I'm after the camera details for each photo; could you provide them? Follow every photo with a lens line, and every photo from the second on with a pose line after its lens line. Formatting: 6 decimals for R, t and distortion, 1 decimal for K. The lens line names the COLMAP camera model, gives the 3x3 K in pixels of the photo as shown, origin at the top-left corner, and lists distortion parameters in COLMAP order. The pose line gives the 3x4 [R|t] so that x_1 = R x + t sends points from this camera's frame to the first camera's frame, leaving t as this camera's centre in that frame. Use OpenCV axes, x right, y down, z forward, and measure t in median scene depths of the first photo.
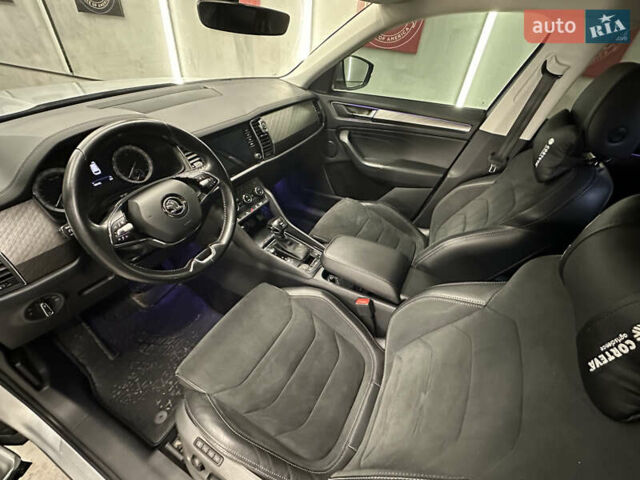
lens RADIAL K [[288.8, 0, 321.3], [0, 288.8, 234.5], [0, 0, 1]] dist [-0.016350, 0.000013]
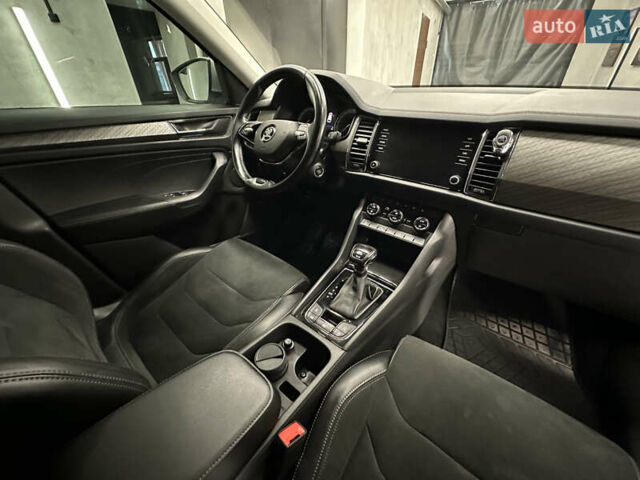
lens RADIAL K [[254.9, 0, 321.6], [0, 254.9, 237.3], [0, 0, 1]] dist [-0.005157, 0.000647]
pose [[-0.185472, 0.455128, -0.870895, 0.354103], [-0.601167, 0.648511, 0.466939, -0.262597], [0.777302, 0.610158, 0.153327, 0.730700]]
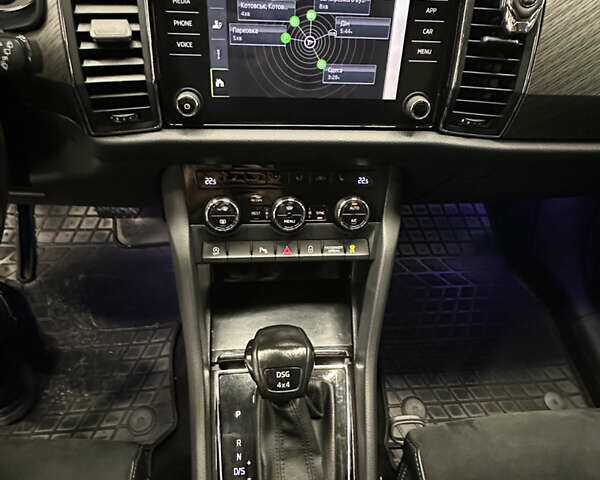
lens RADIAL K [[436.3, 0, 294.5], [0, 436.3, 236.7], [0, 0, 1]] dist [-0.002515, -0.002834]
pose [[0.539822, 0.658285, -0.524646, -0.006527], [-0.544621, 0.748360, 0.378610, -0.259364], [0.641857, 0.081351, 0.762497, 0.624384]]
